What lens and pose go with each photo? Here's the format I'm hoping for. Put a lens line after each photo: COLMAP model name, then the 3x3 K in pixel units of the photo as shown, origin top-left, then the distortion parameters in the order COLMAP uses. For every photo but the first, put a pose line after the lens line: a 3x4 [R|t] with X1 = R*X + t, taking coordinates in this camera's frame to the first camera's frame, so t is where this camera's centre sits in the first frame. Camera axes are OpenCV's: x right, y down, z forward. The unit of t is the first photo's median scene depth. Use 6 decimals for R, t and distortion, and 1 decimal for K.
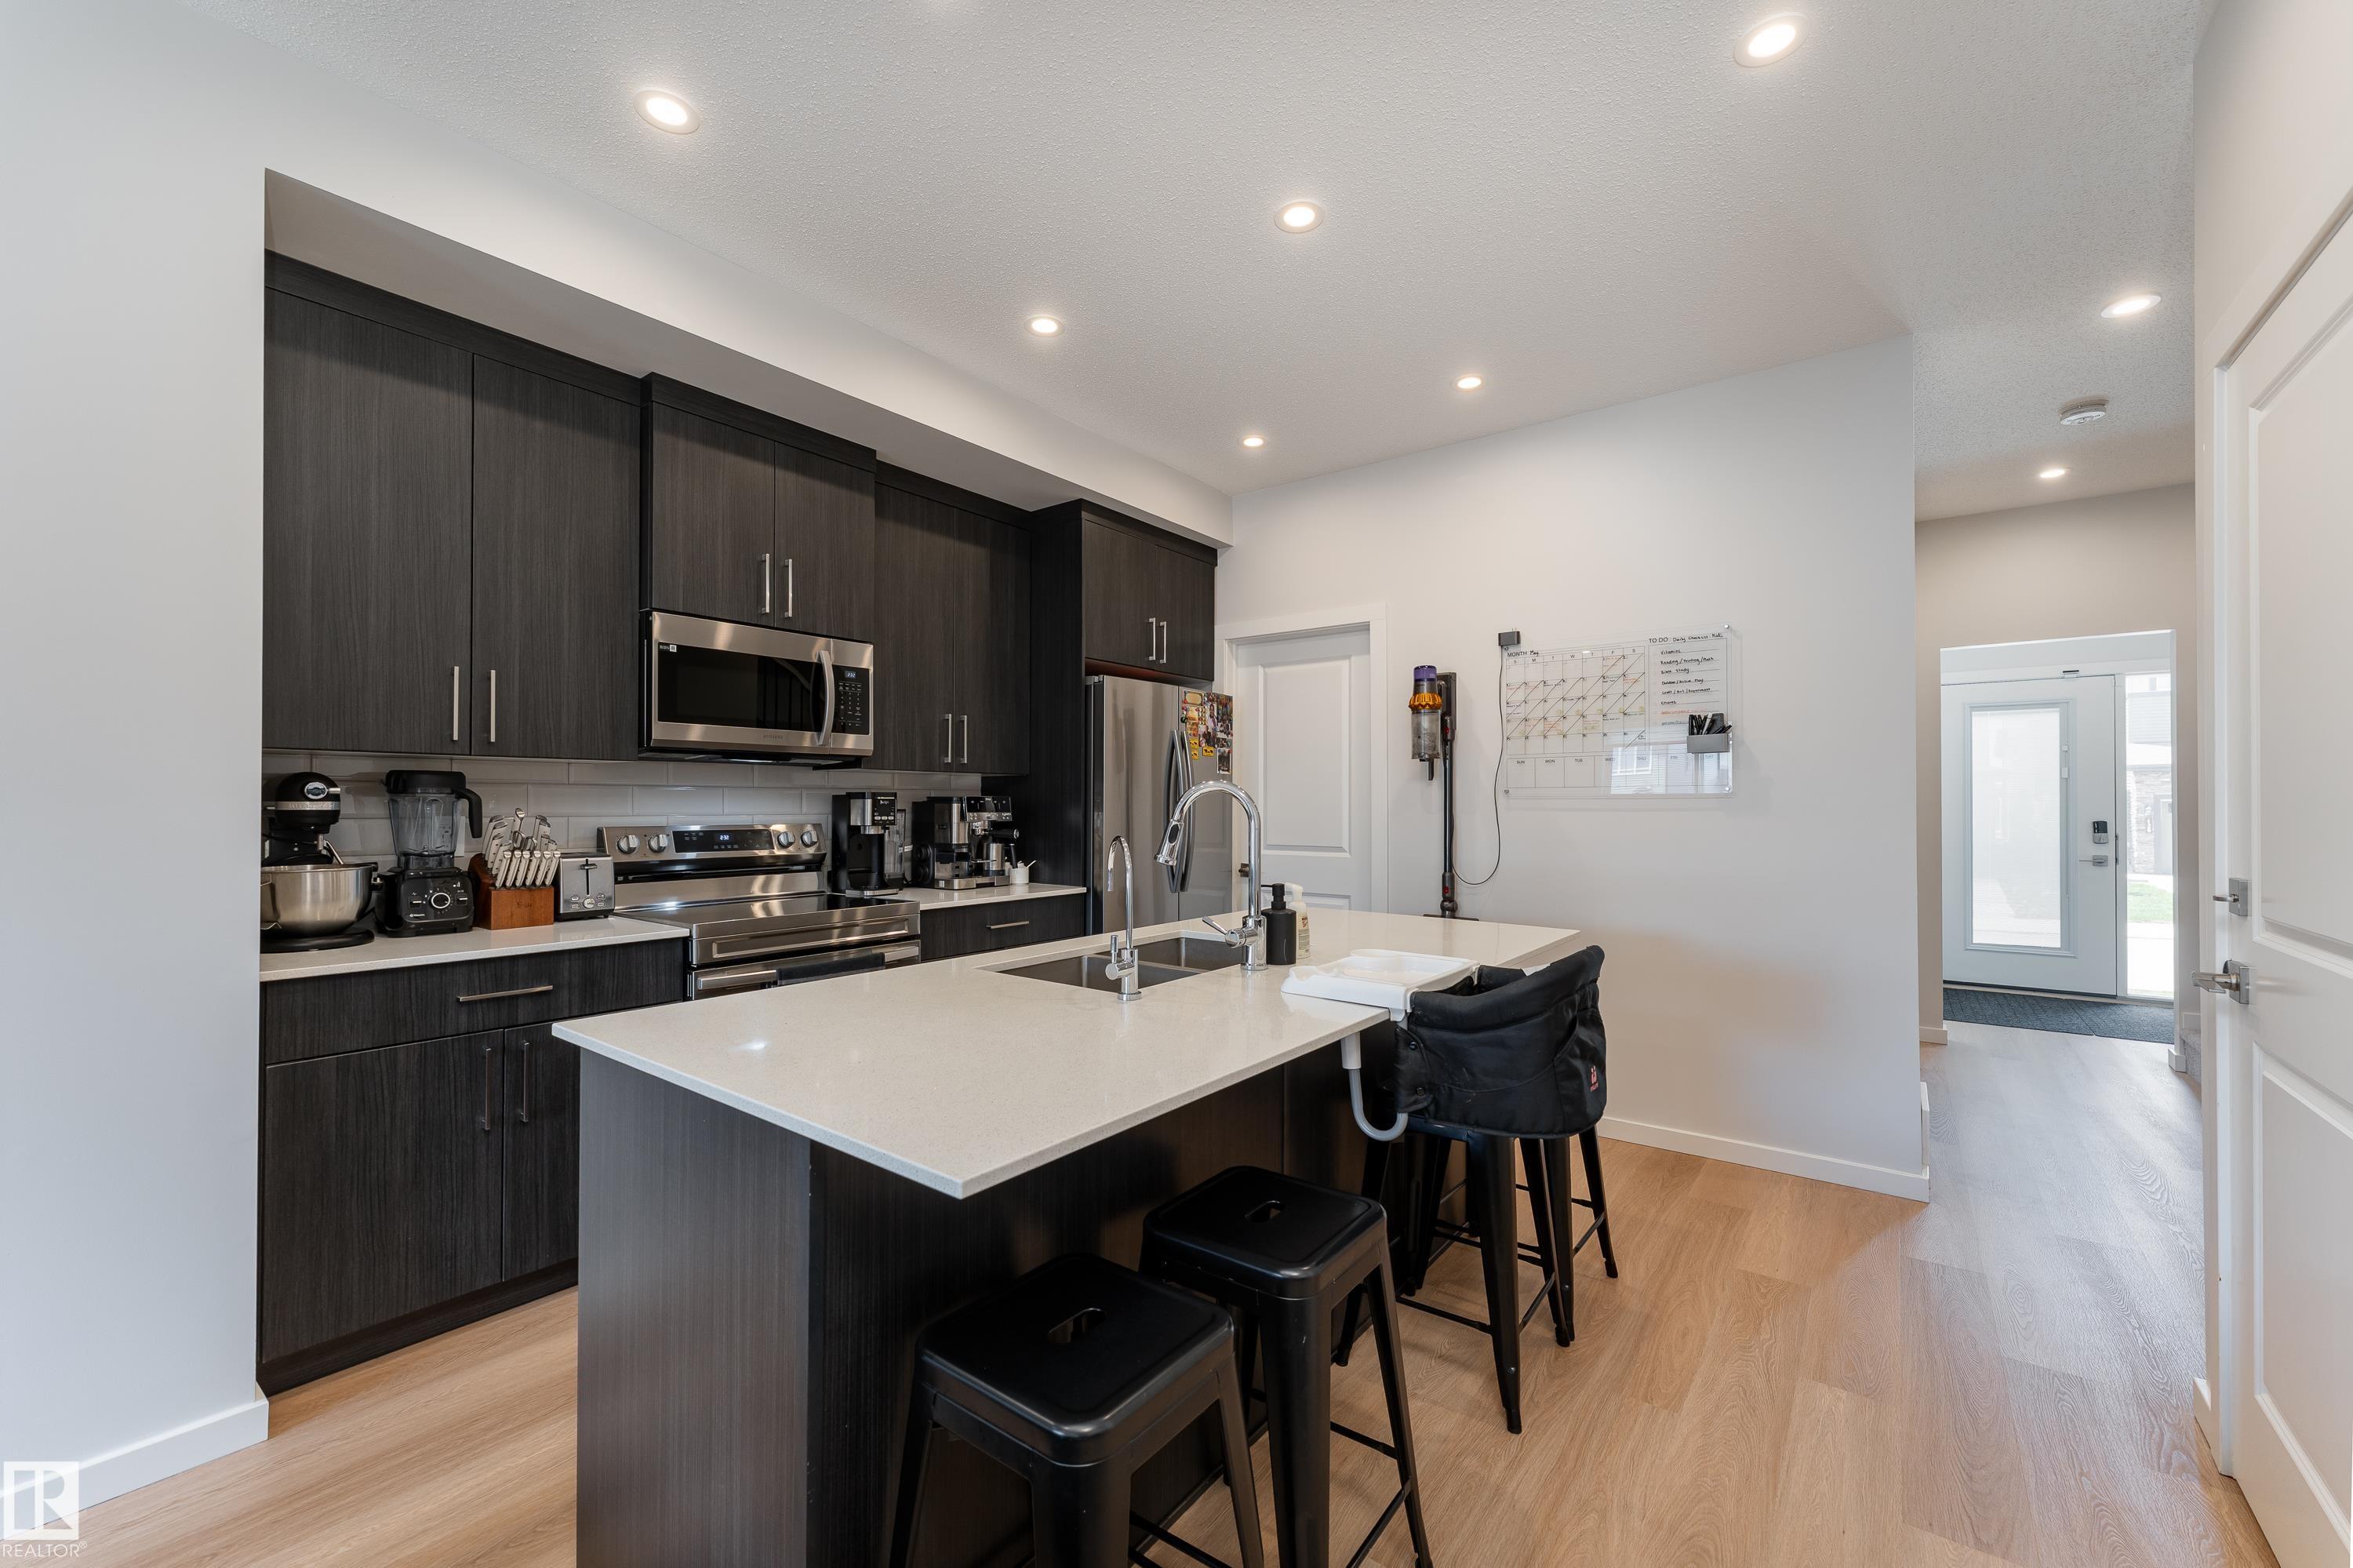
lens RADIAL K [[946.2, 0, 1174.2], [0, 946.2, 798.8], [0, 0, 1]] dist [0.001216, -0.000023]
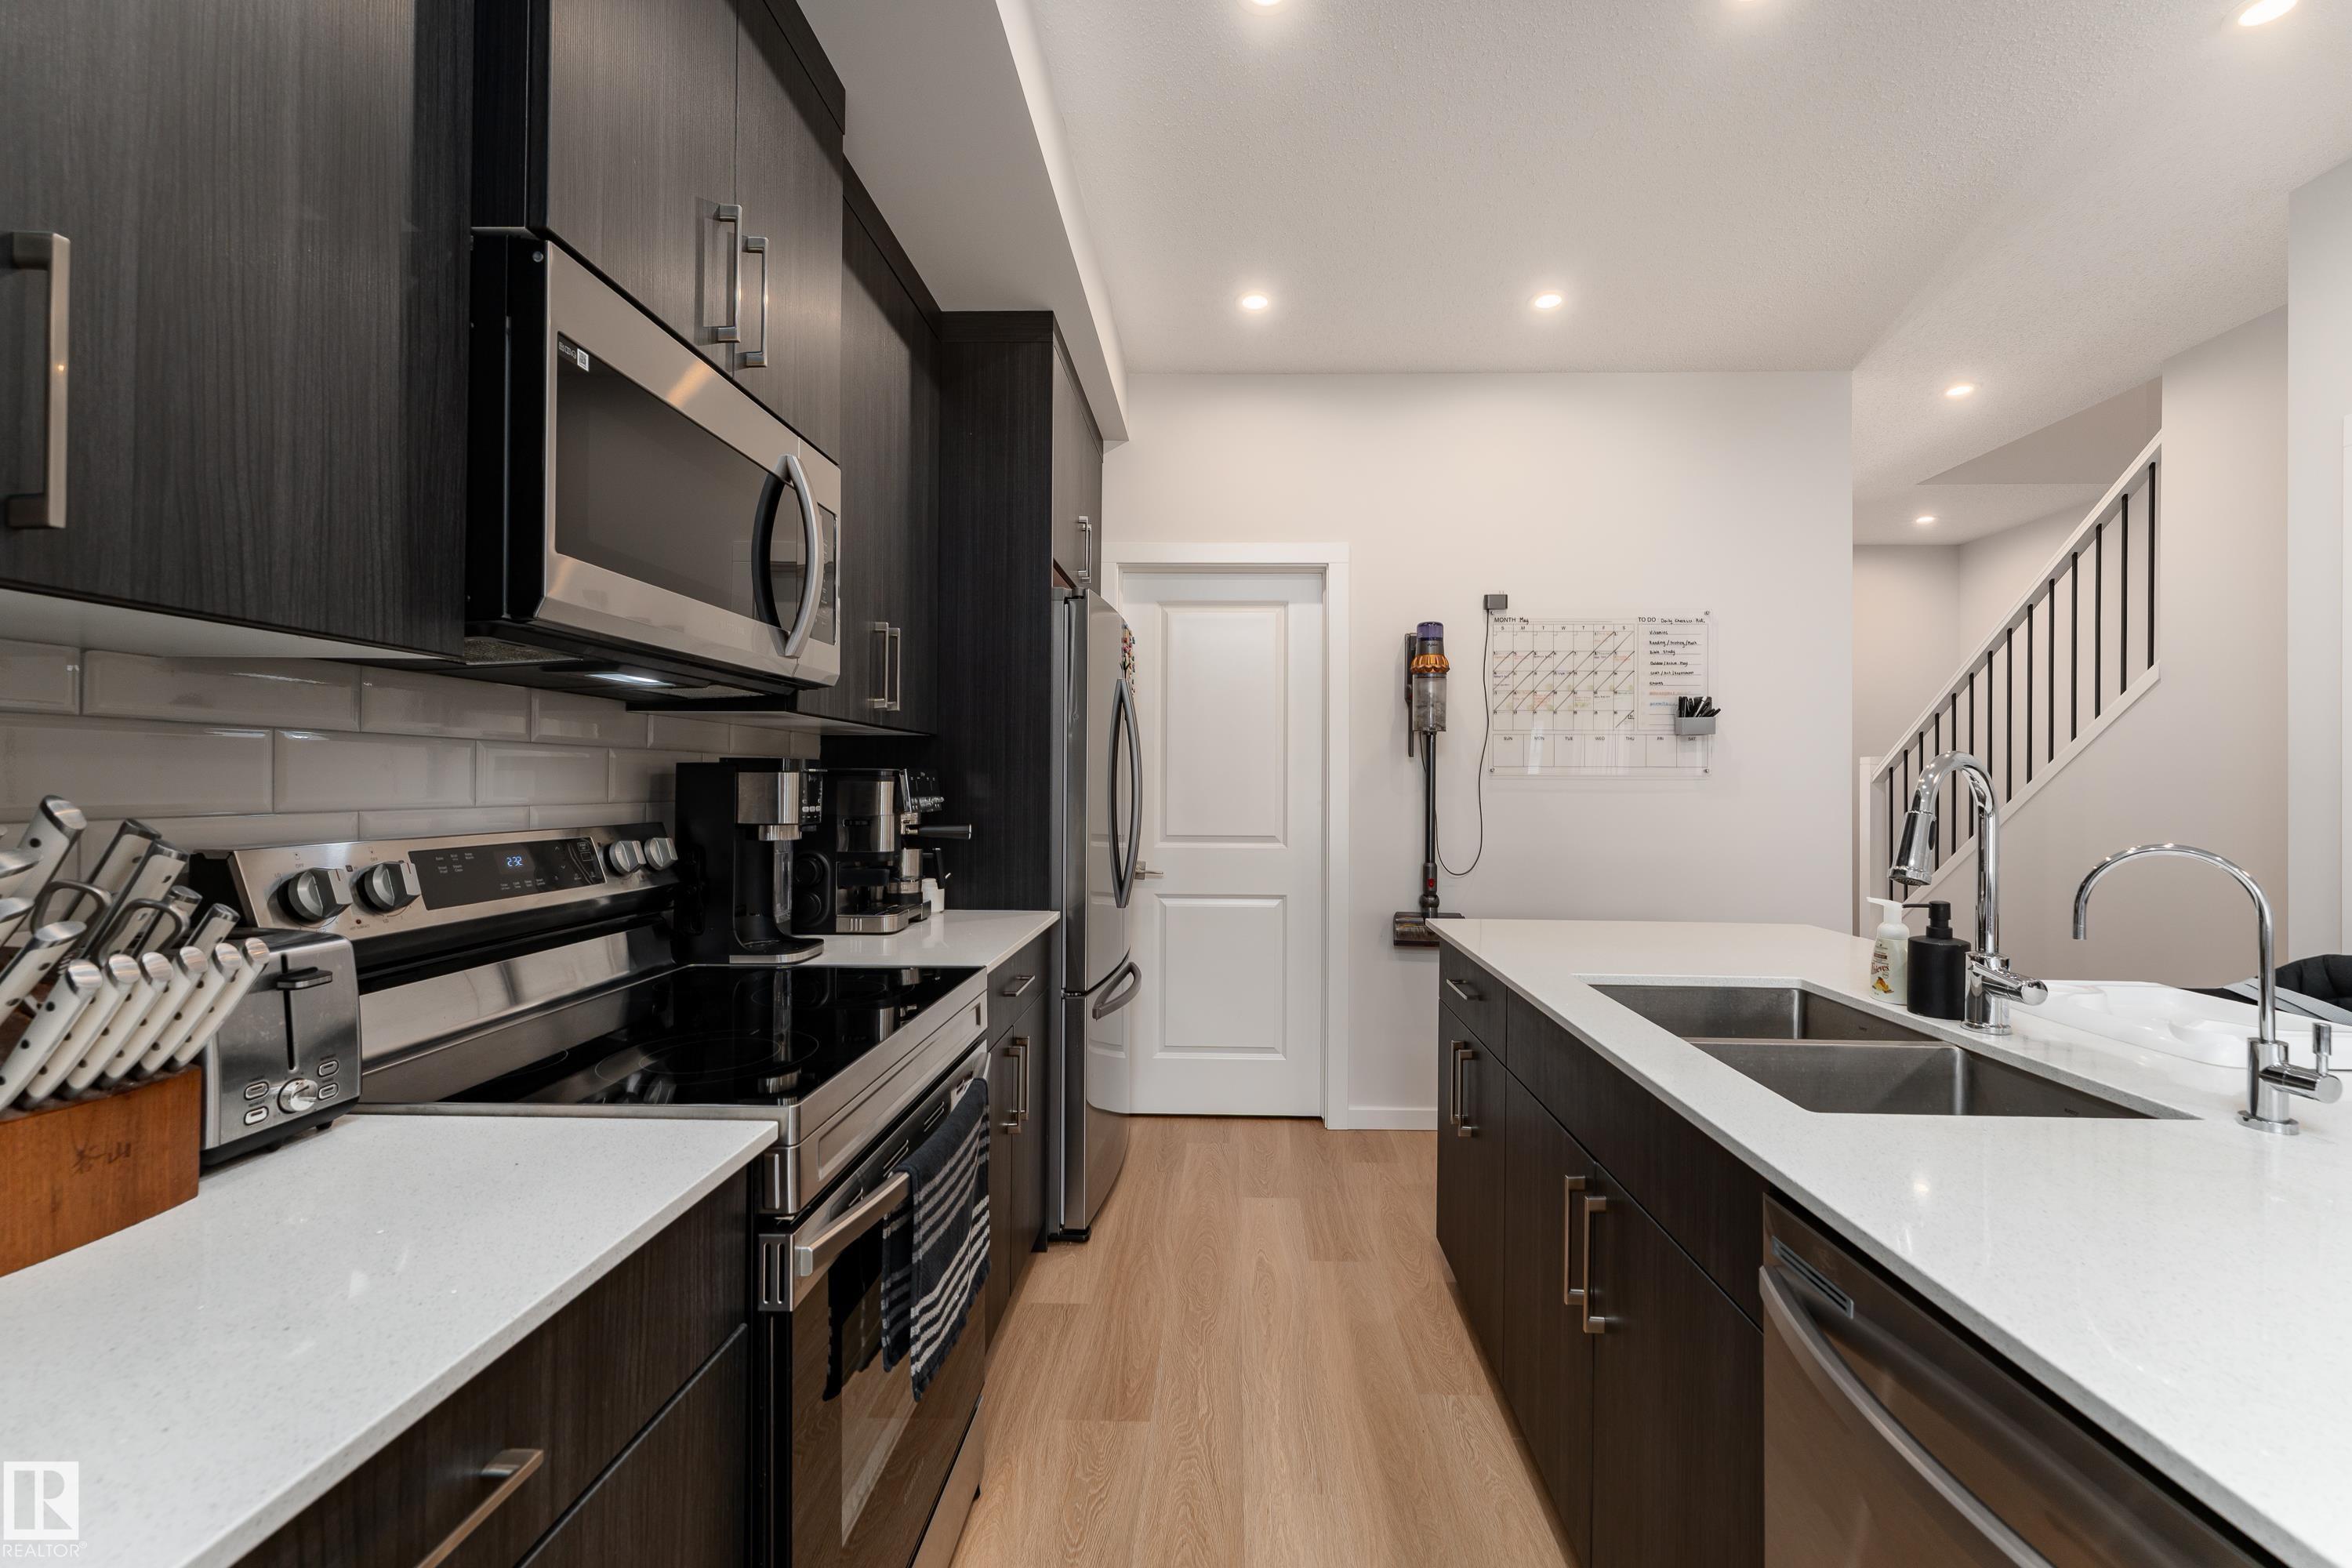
lens RADIAL K [[973.9, 0, 1216.3], [0, 973.9, 775.4], [0, 0, 1]] dist [0.002598, 0.000003]
pose [[0.805950, 0.008116, 0.591928, -0.481254], [-0.007730, 0.999965, -0.003186, 0.001912], [-0.591933, -0.002008, 0.805985, 0.475819]]
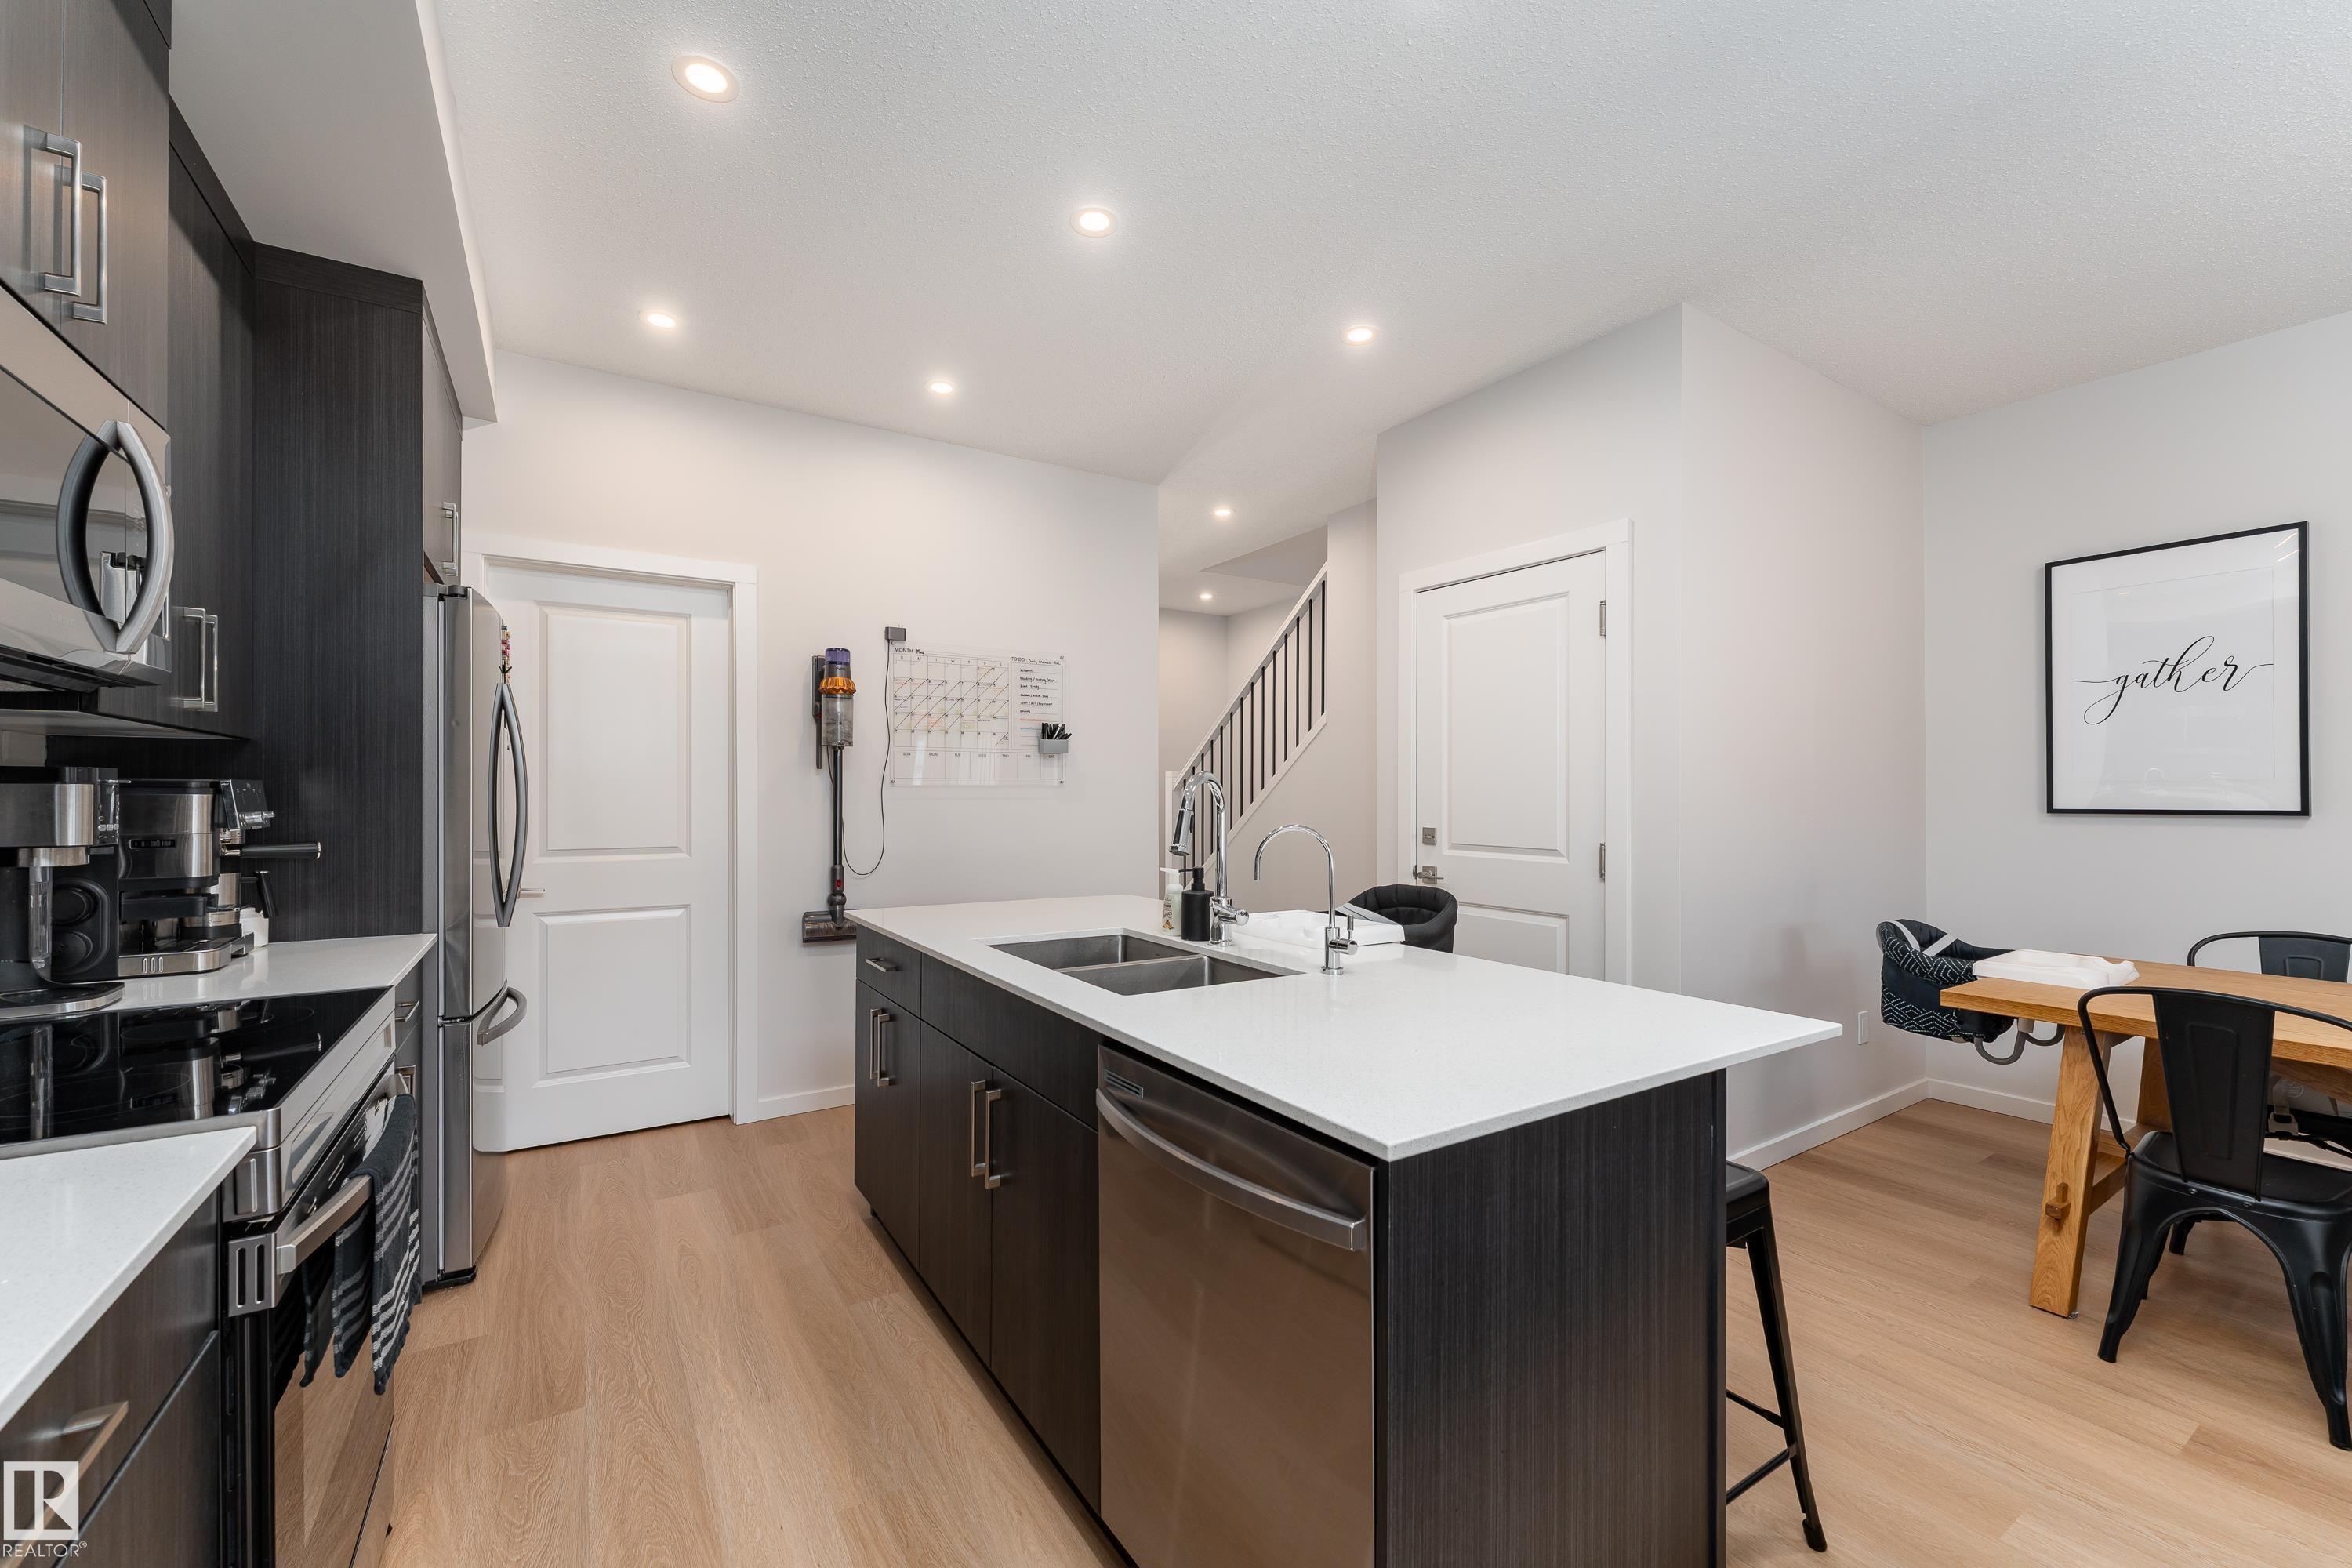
lens RADIAL K [[945.8, 0, 1173.7], [0, 945.8, 798.8], [0, 0, 1]] dist [0.001216, -0.000023]
pose [[0.343629, -0.005581, 0.939089, -0.597287], [-0.004578, 0.999961, 0.007618, 0.001627], [-0.939094, -0.006917, 0.343590, 0.420856]]
